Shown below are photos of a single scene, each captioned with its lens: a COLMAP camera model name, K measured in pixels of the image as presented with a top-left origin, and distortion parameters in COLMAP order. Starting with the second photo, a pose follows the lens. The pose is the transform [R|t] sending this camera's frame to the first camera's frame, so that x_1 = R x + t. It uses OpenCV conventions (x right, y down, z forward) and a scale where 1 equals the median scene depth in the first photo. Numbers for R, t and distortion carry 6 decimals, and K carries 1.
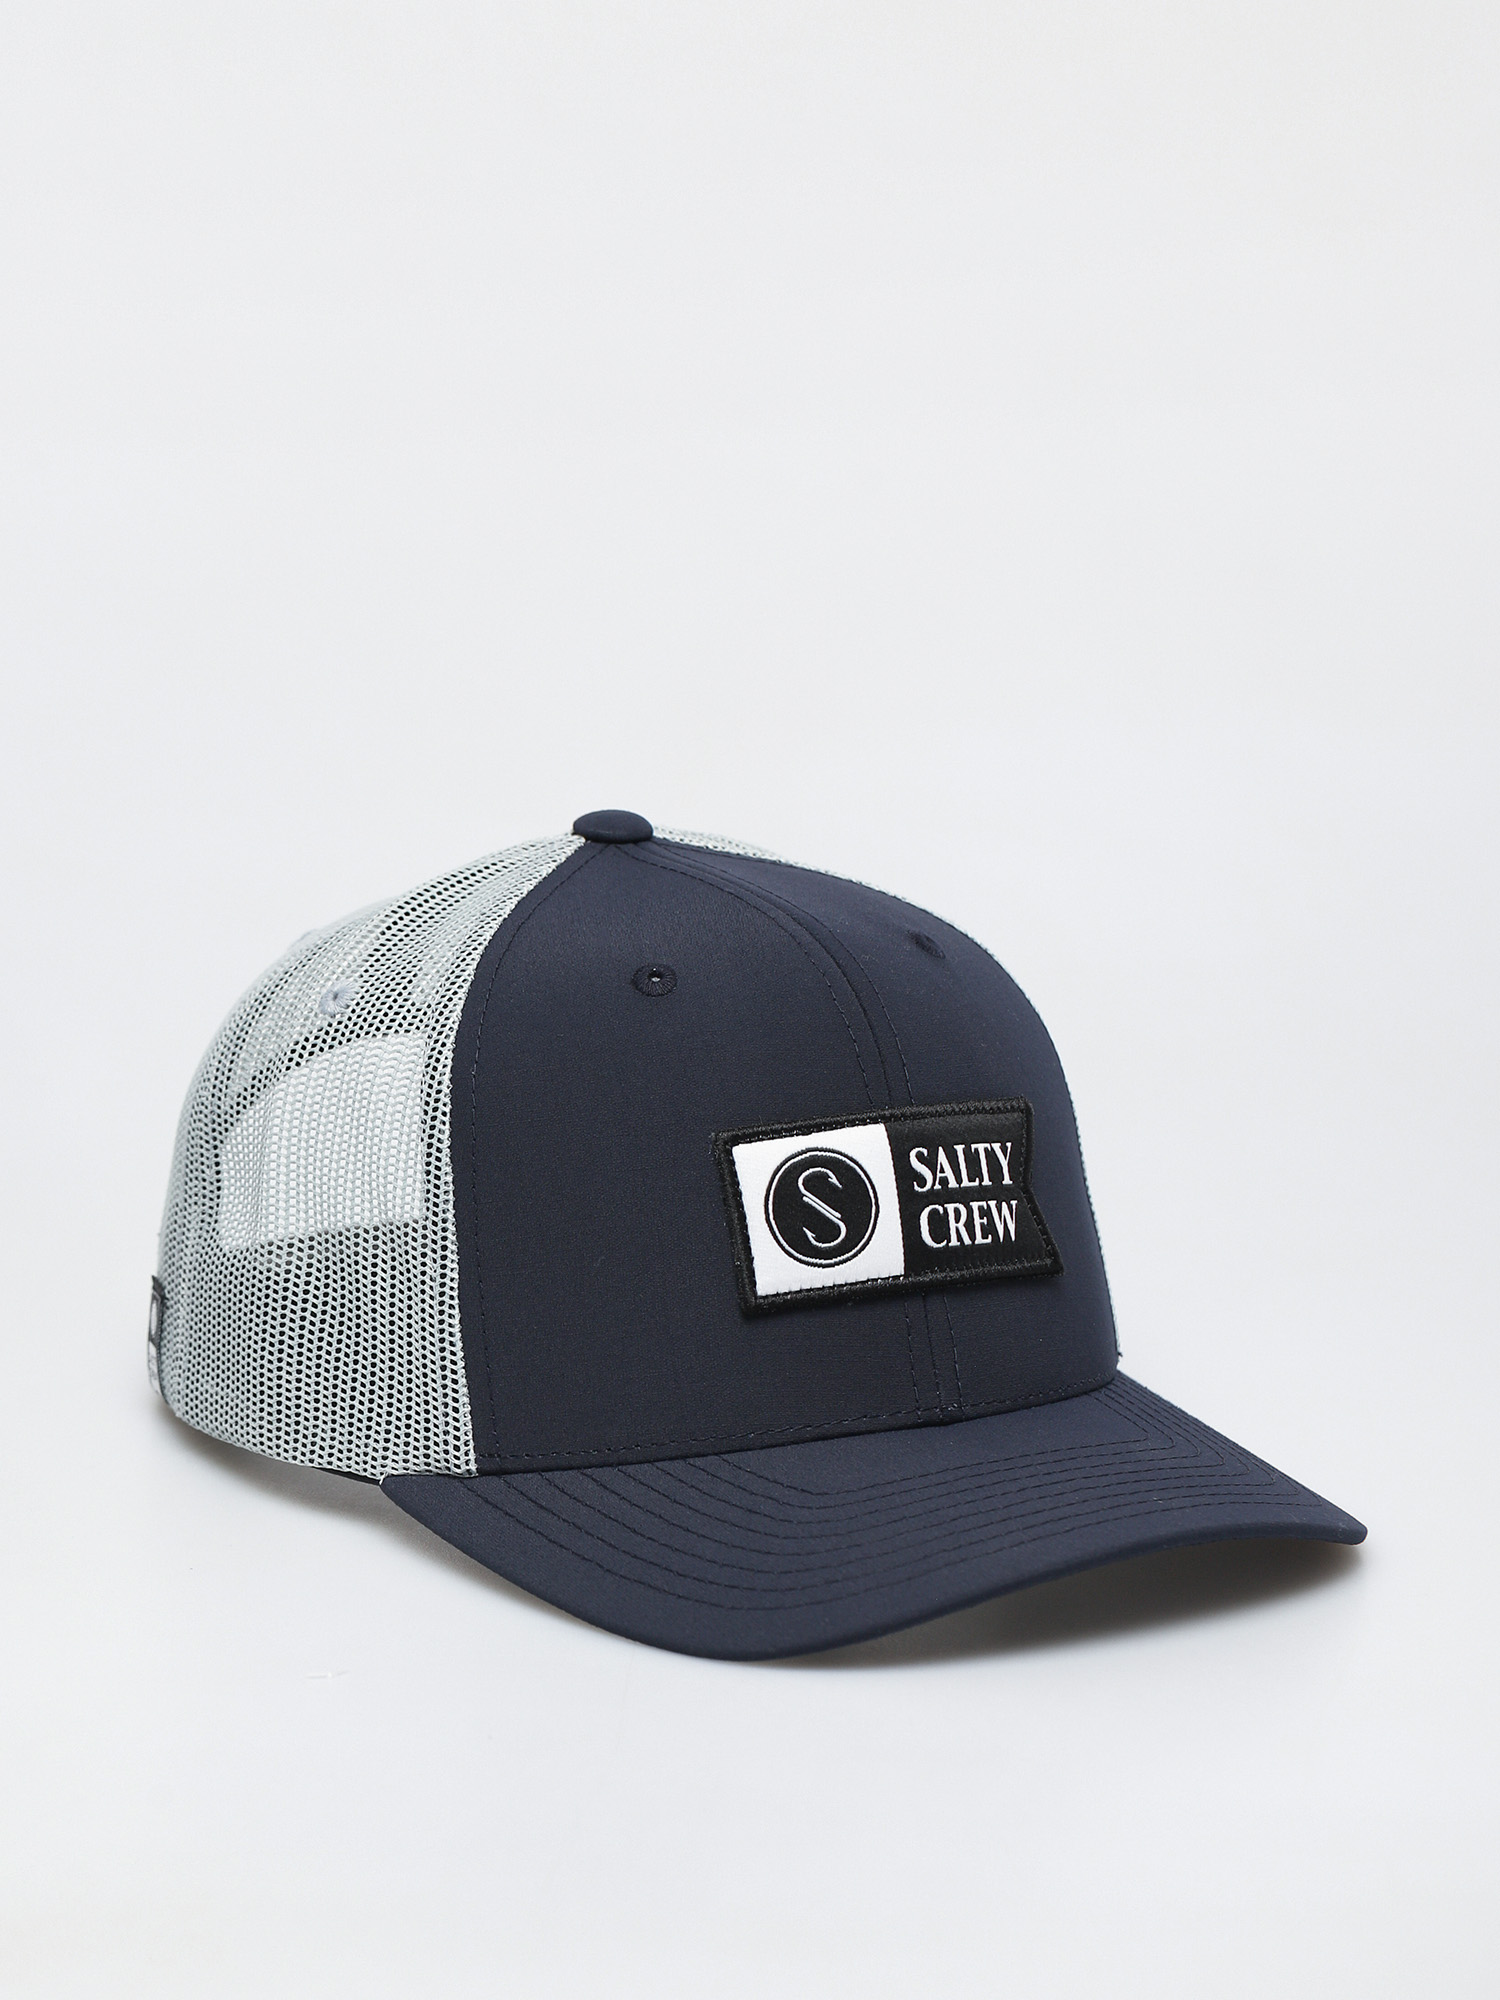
lens RADIAL K [[7222.5, 0, 754.3], [0, 7222.5, 1002.7], [0, 0, 1]] dist [-0.013984, 0.000000]
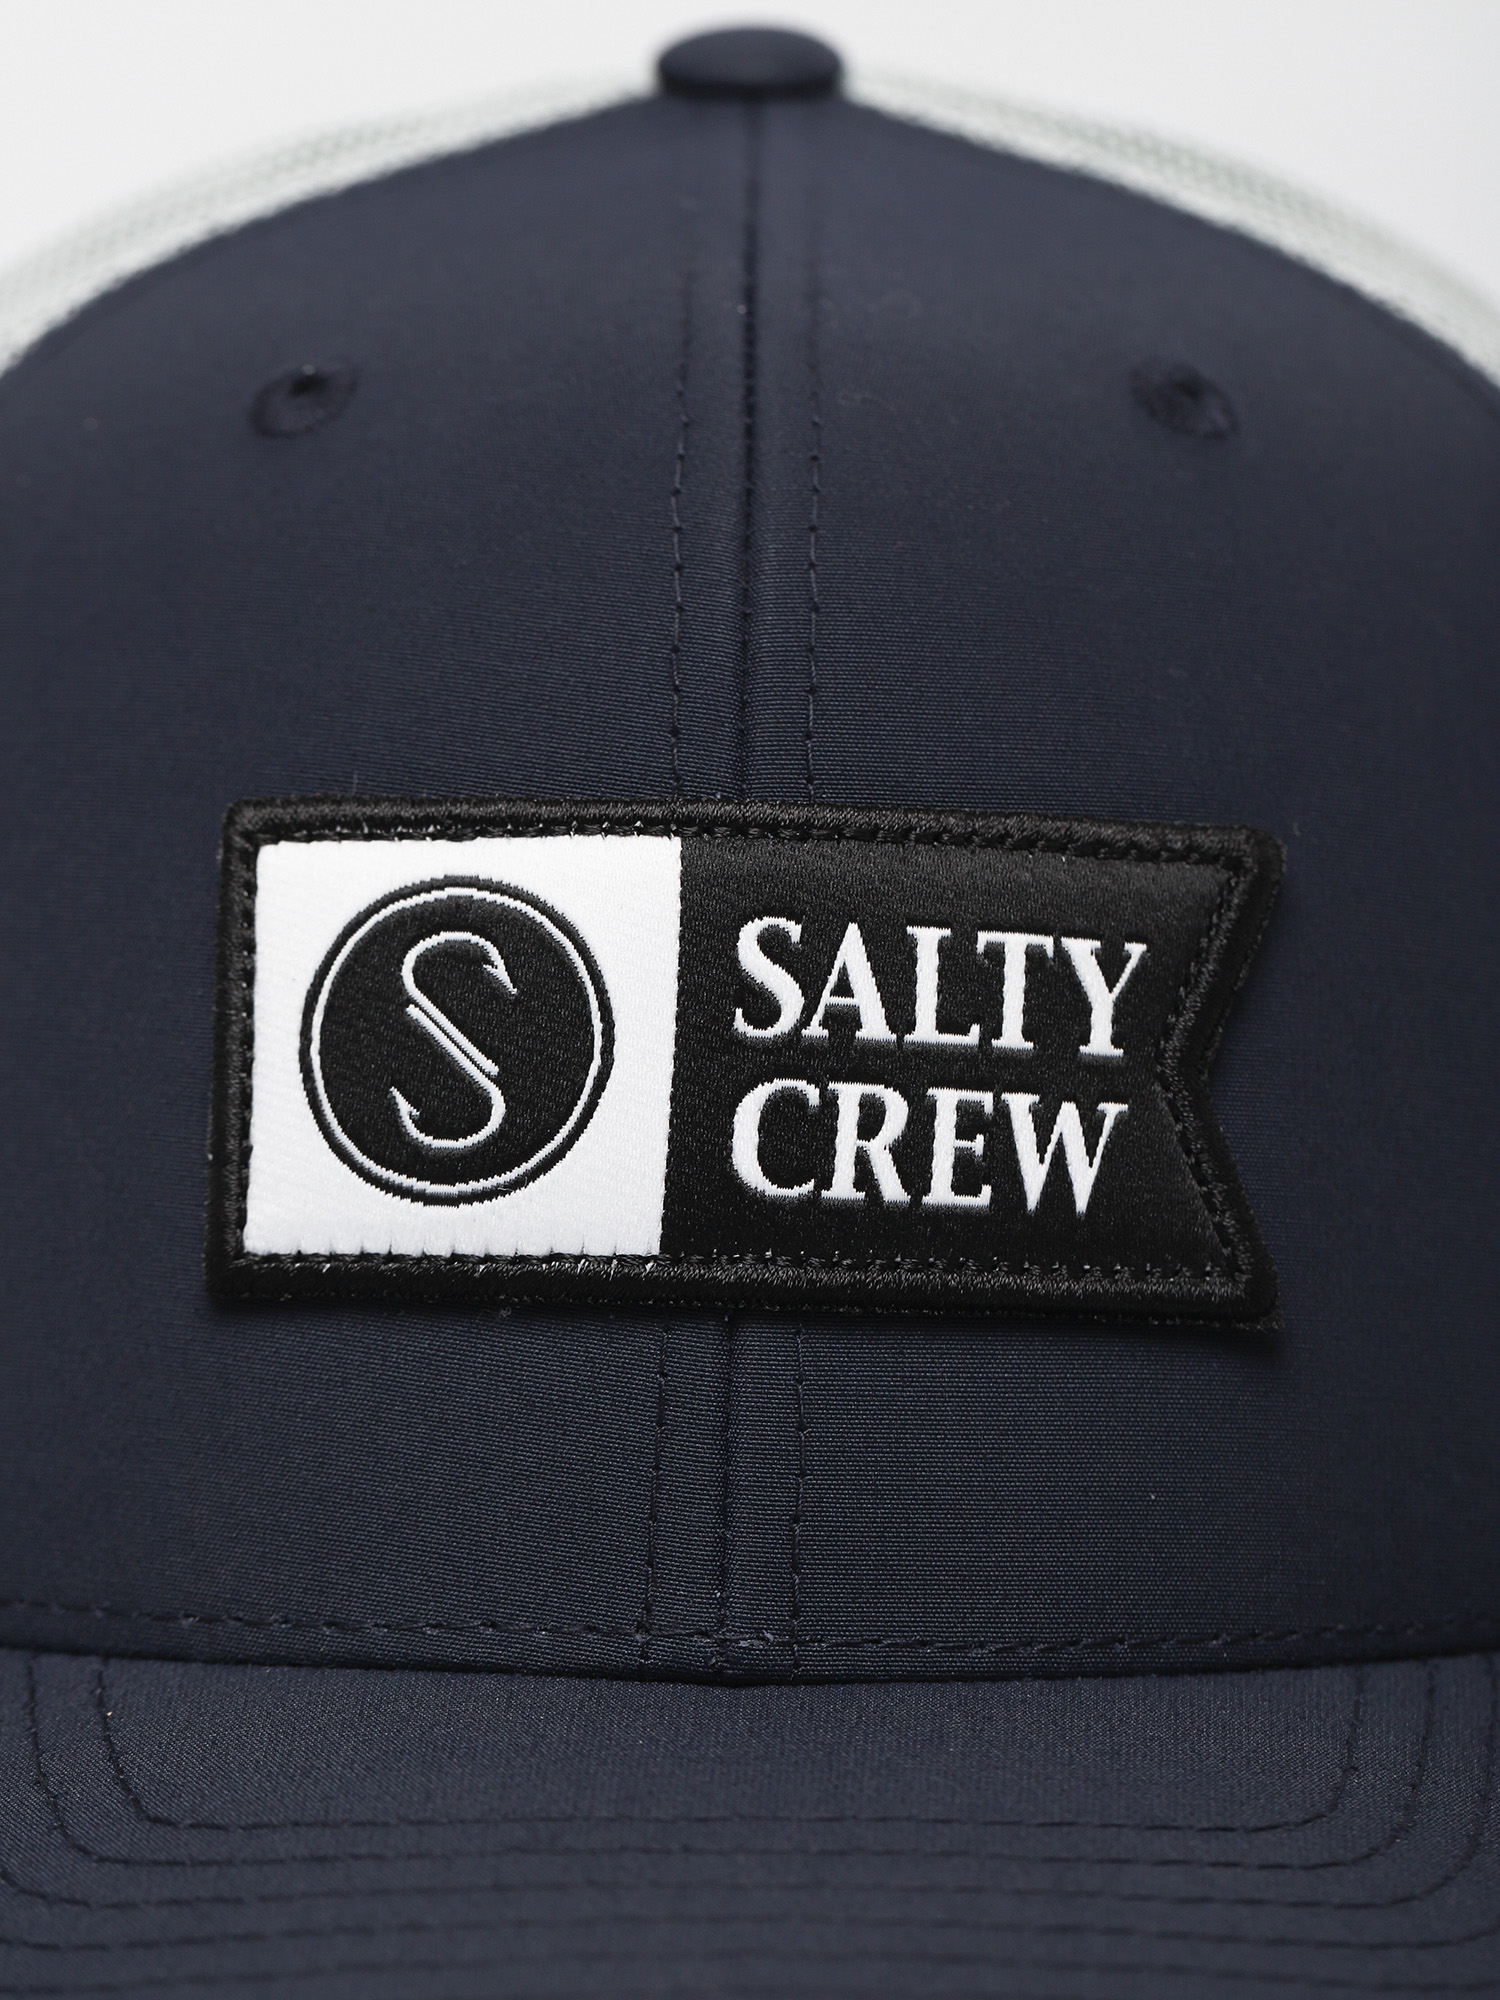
lens RADIAL K [[7222.5, 0, 754.0], [0, 7222.5, 1012.0], [0, 0, 1]] dist [-0.013984, 0.000000]
pose [[0.819474, 0.136933, -0.556518, 0.224851], [-0.109832, 0.990562, 0.082002, -0.004921], [0.562494, -0.006075, 0.826779, 0.698987]]
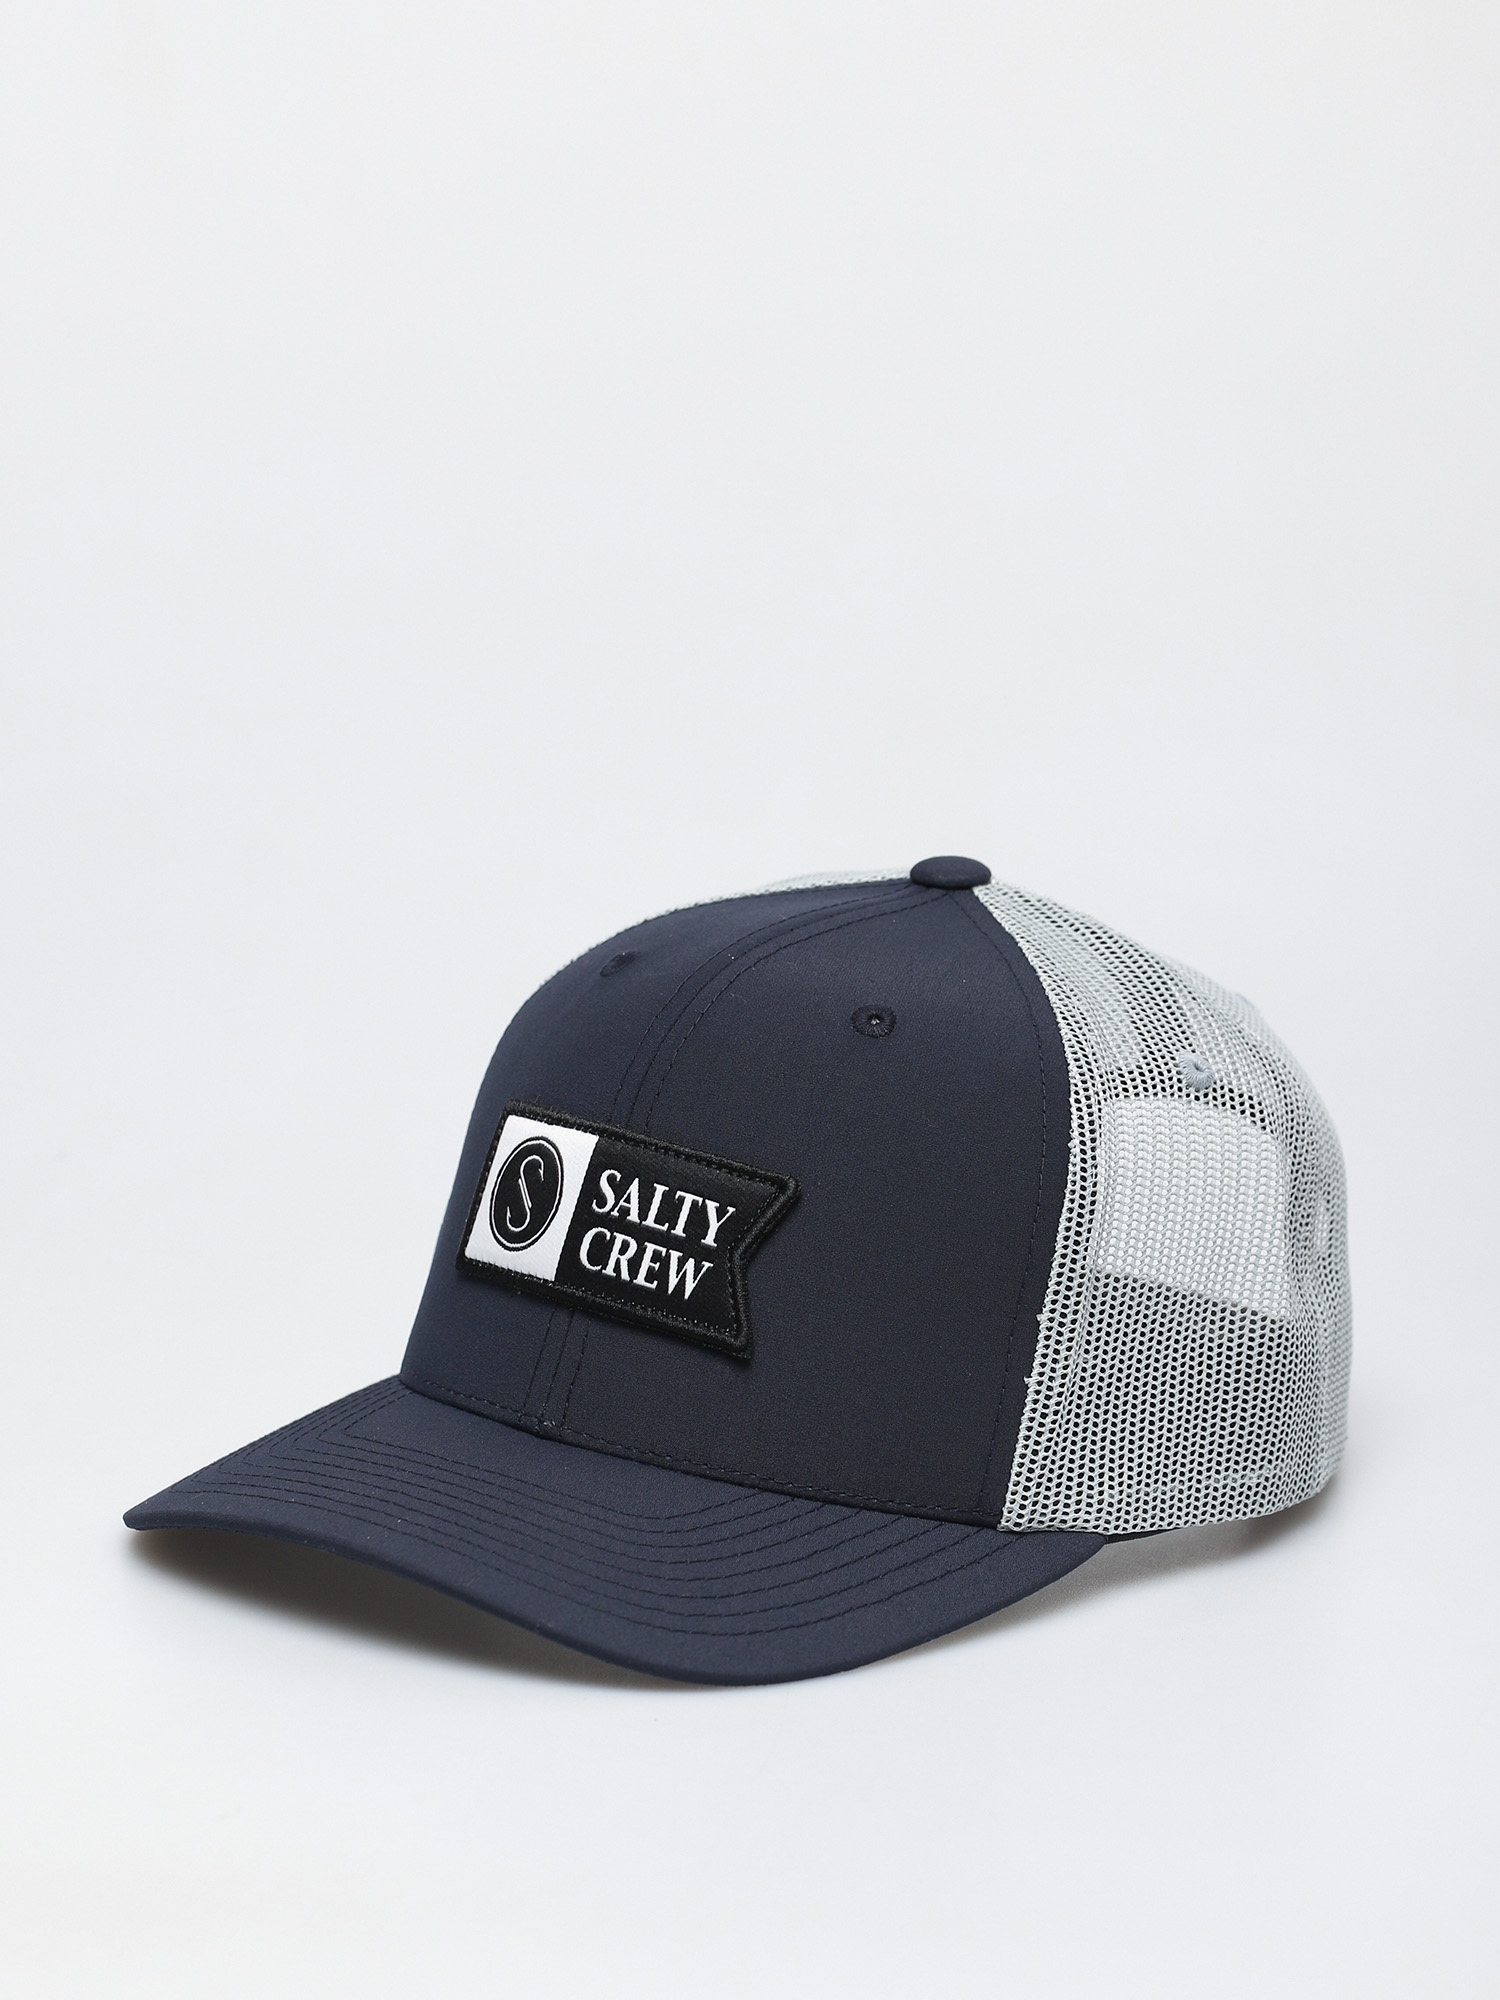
lens RADIAL K [[7222.5, 0, 745.6], [0, 7222.5, 1001.7], [0, 0, 1]] dist [-0.013984, 0.000000]
pose [[0.255700, 0.198605, -0.946136, 0.970992], [-0.247306, 0.959545, 0.134584, -0.141785], [0.934589, 0.199572, 0.294472, 0.717363]]
